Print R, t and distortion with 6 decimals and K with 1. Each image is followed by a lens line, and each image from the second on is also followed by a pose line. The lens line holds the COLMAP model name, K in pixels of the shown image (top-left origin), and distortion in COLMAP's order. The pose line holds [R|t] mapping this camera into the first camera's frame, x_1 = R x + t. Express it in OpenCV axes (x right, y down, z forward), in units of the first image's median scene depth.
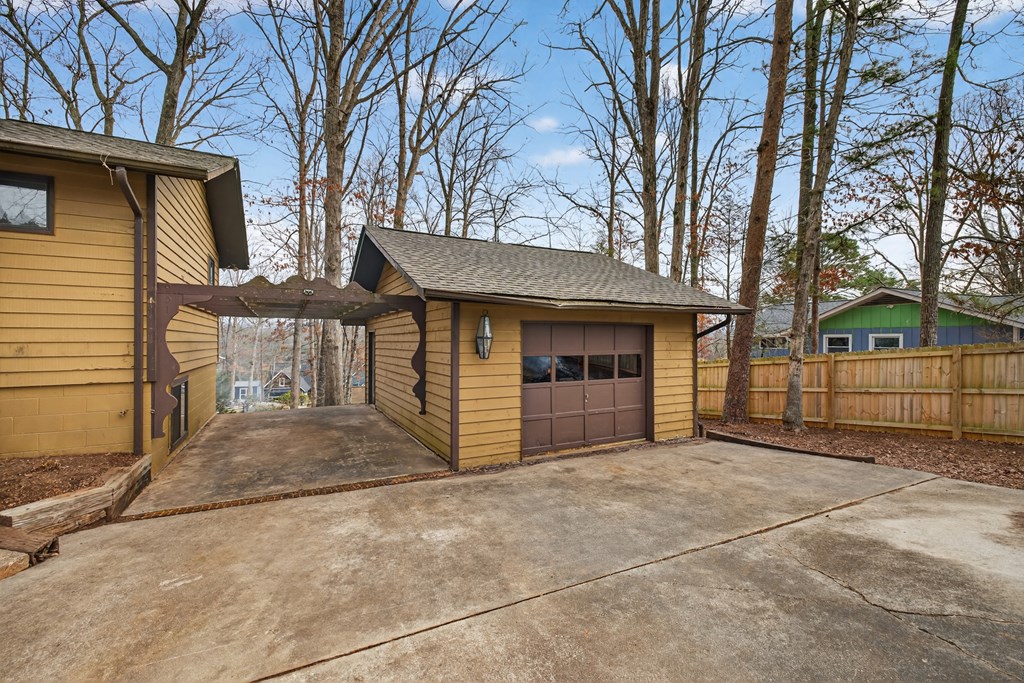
lens RADIAL K [[426.3, 0, 513.5], [0, 426.3, 342.6], [0, 0, 1]] dist [0.000498, -0.000022]
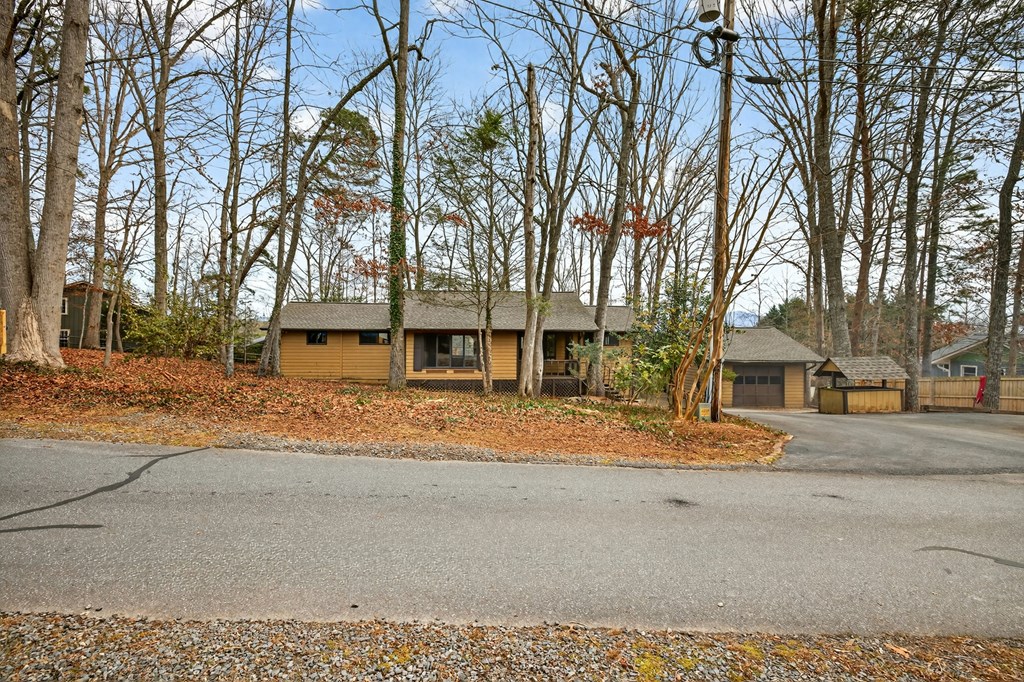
lens RADIAL K [[426.3, 0, 513.5], [0, 426.3, 342.1], [0, 0, 1]] dist [0.000498, -0.000022]
pose [[0.904020, 0.005919, -0.427450, -0.097336], [-0.007696, 0.999967, -0.002430, -0.186874], [0.427421, 0.005487, 0.904036, -2.429469]]
